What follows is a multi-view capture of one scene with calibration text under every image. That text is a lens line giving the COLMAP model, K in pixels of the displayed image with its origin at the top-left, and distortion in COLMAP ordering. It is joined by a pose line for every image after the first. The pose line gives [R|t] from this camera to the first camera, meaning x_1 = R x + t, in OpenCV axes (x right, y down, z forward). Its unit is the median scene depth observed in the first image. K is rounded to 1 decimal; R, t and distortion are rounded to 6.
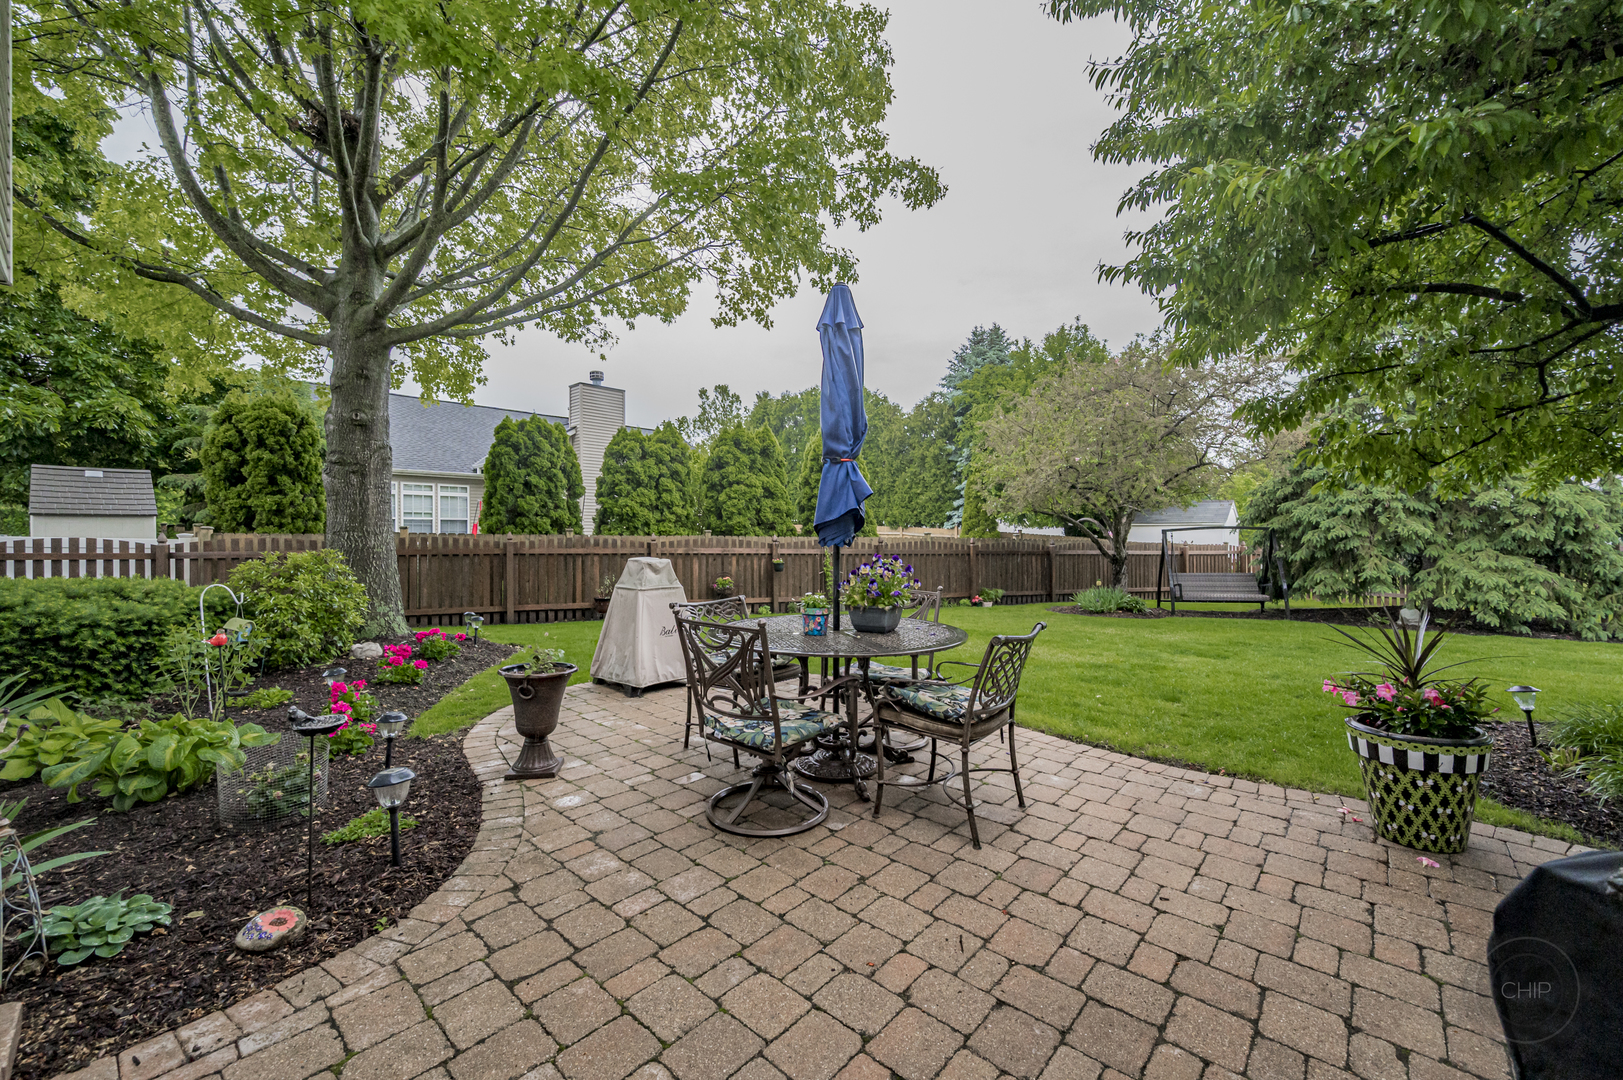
lens RADIAL K [[639.0, 0, 806.2], [0, 639.0, 533.8], [0, 0, 1]] dist [0.000883, 0.000196]
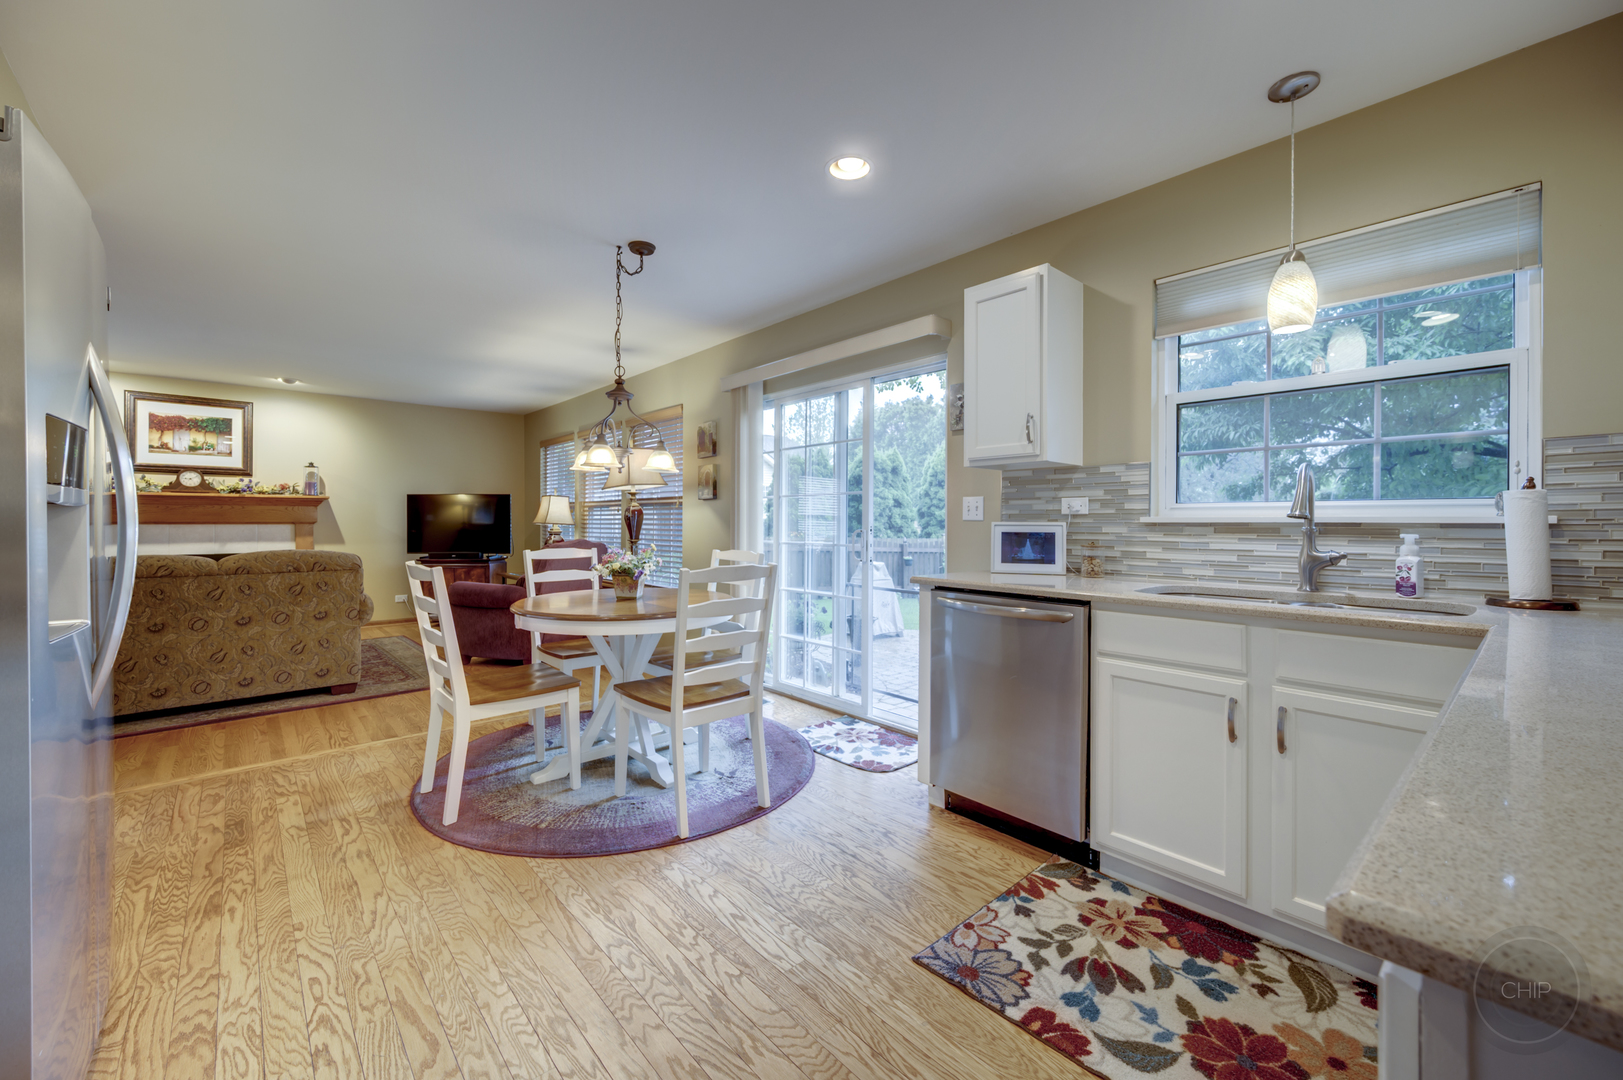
lens RADIAL K [[639.0, 0, 804.6], [0, 639.0, 526.4], [0, 0, 1]] dist [0.000883, 0.000196]
pose [[0.992252, 0.007934, -0.123985, -0.089743], [-0.006805, 0.999931, 0.009529, -0.030423], [0.124053, -0.008611, 0.992238, -0.300920]]
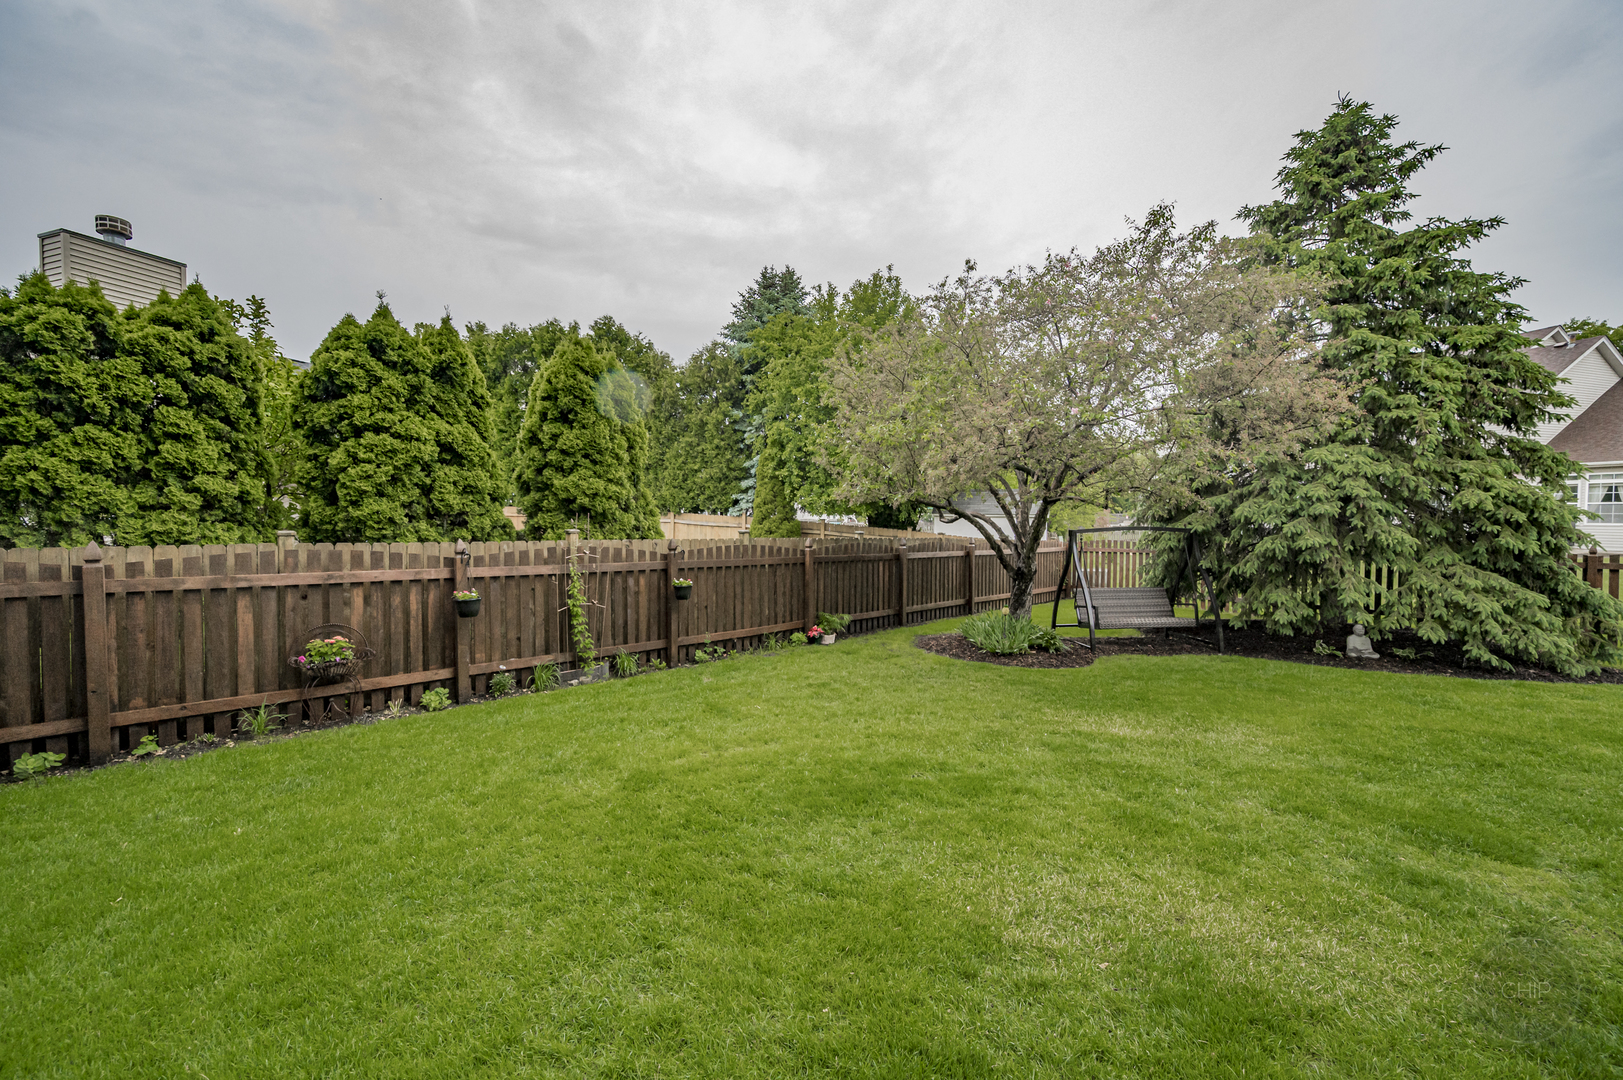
lens RADIAL K [[639.0, 0, 806.3], [0, 639.0, 533.1], [0, 0, 1]] dist [0.000883, 0.000196]
pose [[0.925116, 0.000038, 0.379686, 0.009787], [-0.011803, 0.999520, 0.028658, -0.020487], [-0.379502, -0.030993, 0.924672, 0.447860]]
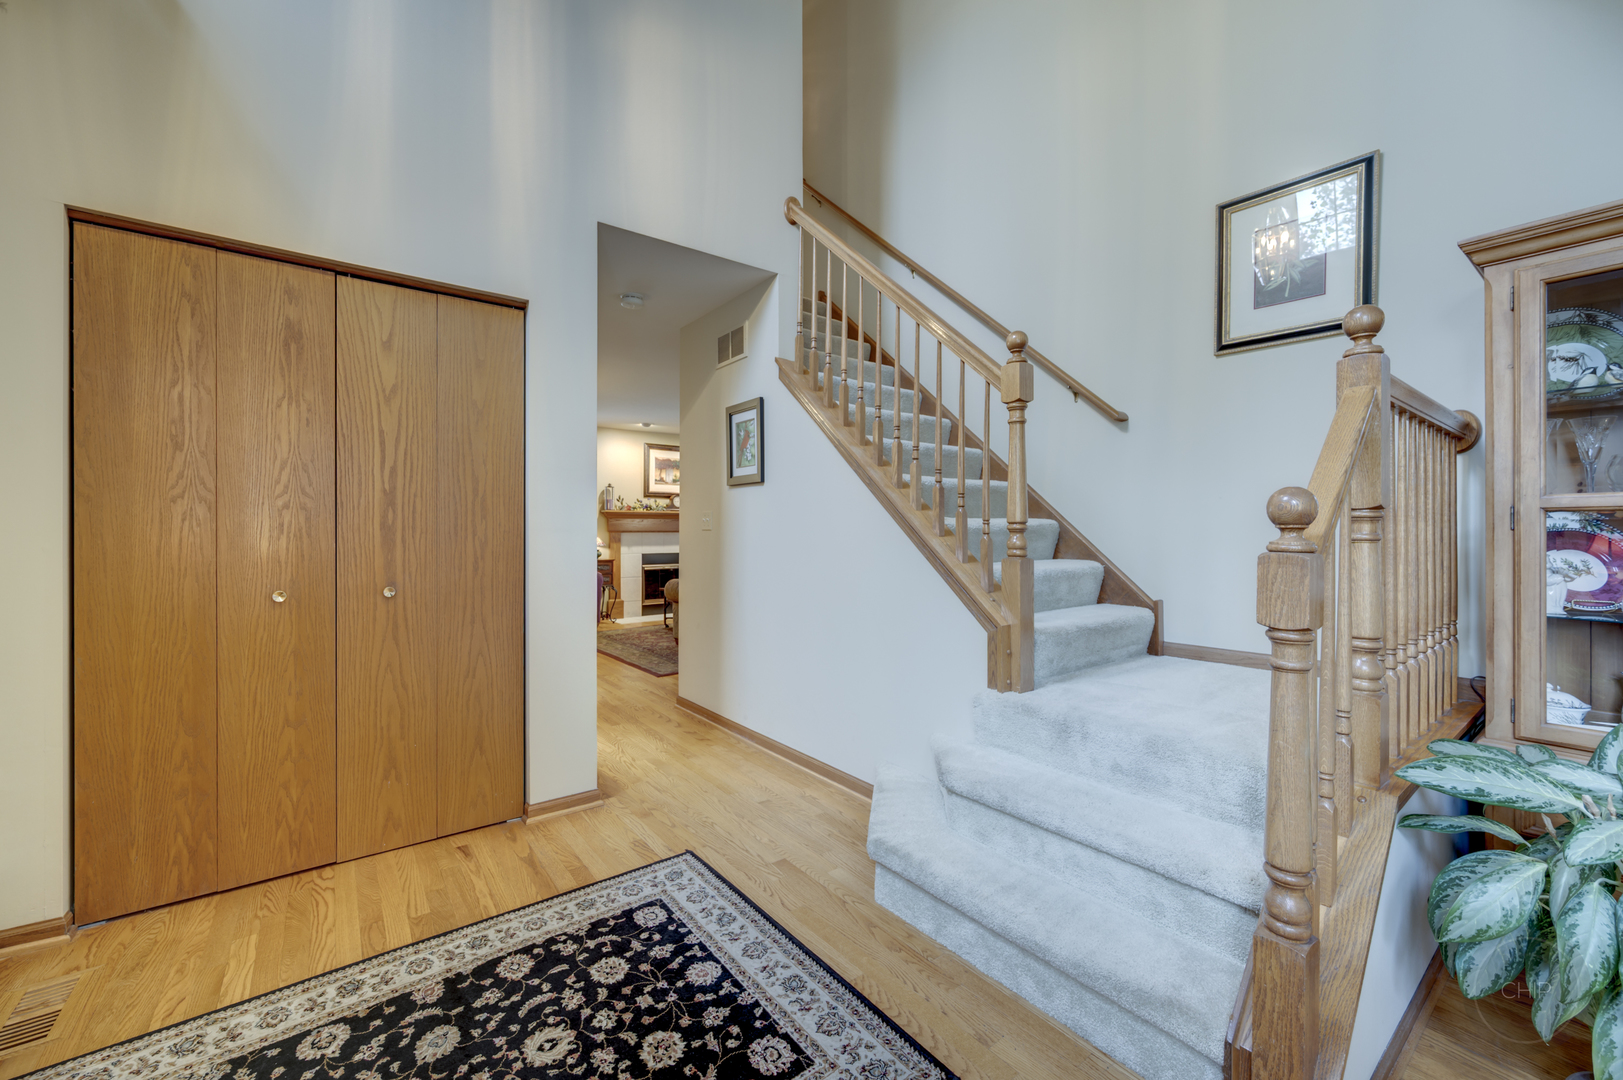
lens RADIAL K [[639.0, 0, 812.0], [0, 639.0, 533.3], [0, 0, 1]] dist [0.000883, 0.000196]
pose [[0.980528, 0.009501, -0.196149, -0.305285], [-0.007678, 0.999920, 0.010049, -0.031330], [0.196229, -0.008348, 0.980523, -0.536341]]
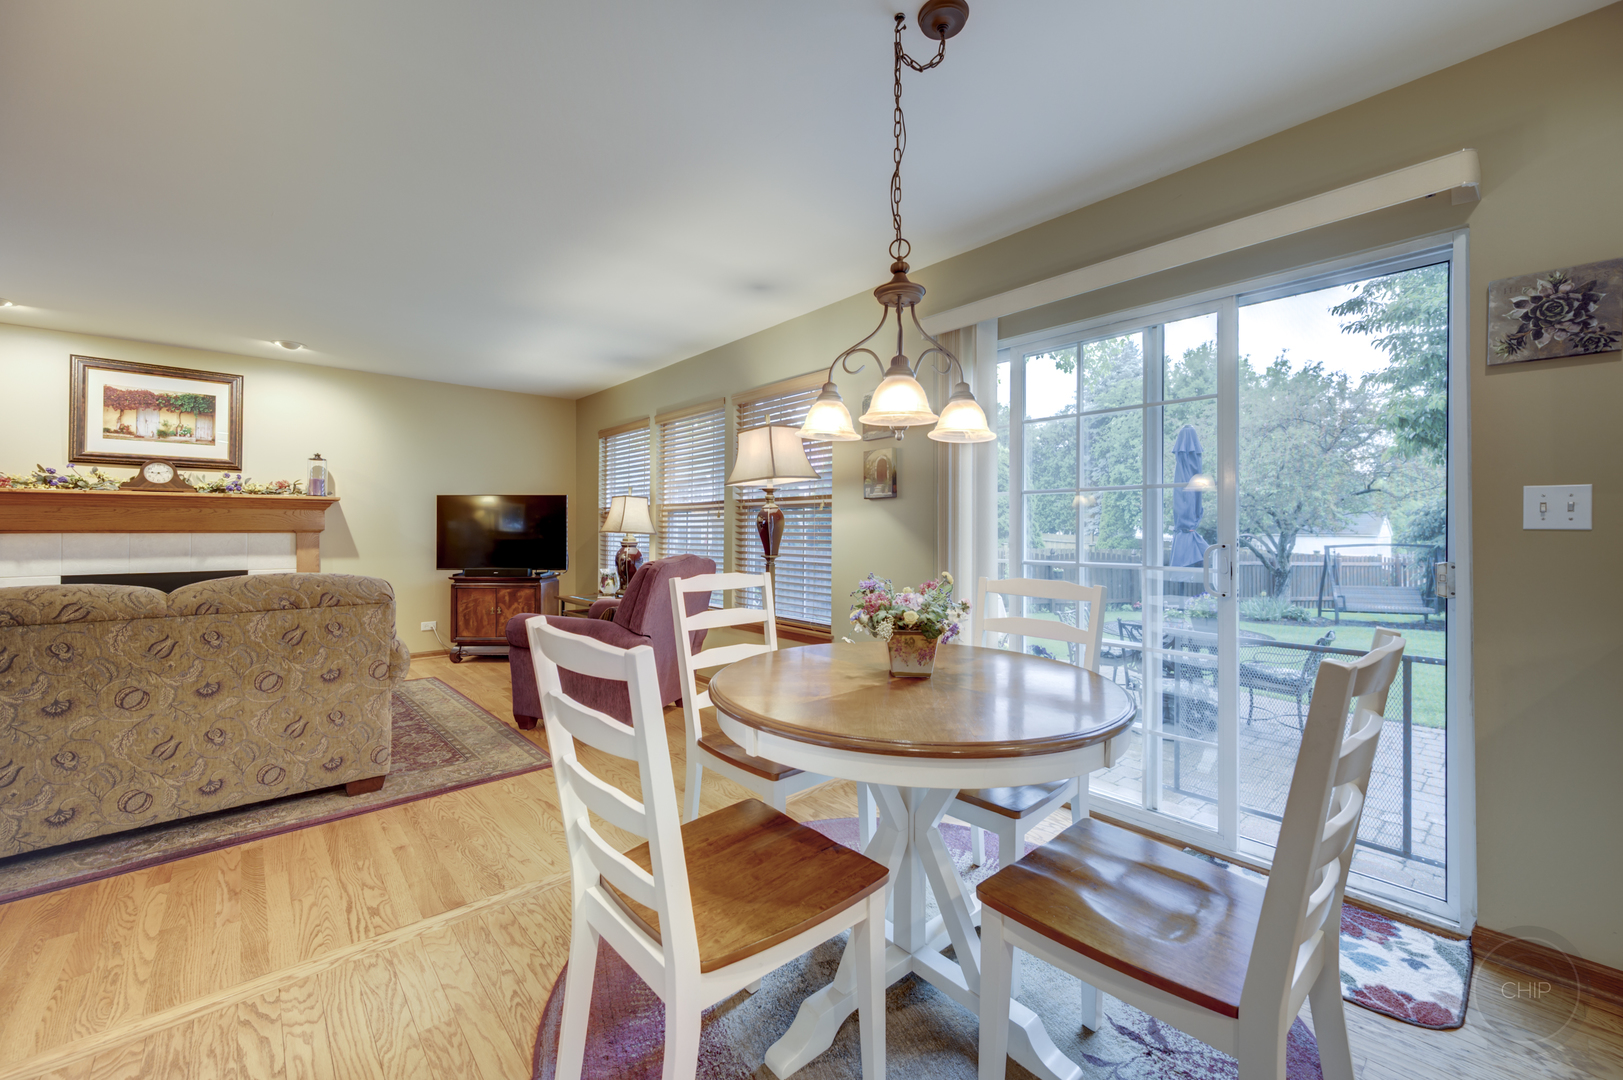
lens RADIAL K [[639.0, 0, 806.4], [0, 639.0, 526.8], [0, 0, 1]] dist [0.000883, 0.000196]
pose [[0.991974, 0.007239, -0.126237, -0.188016], [-0.007570, 0.999969, -0.002142, -0.029921], [0.126217, 0.003081, 0.991998, -0.202910]]
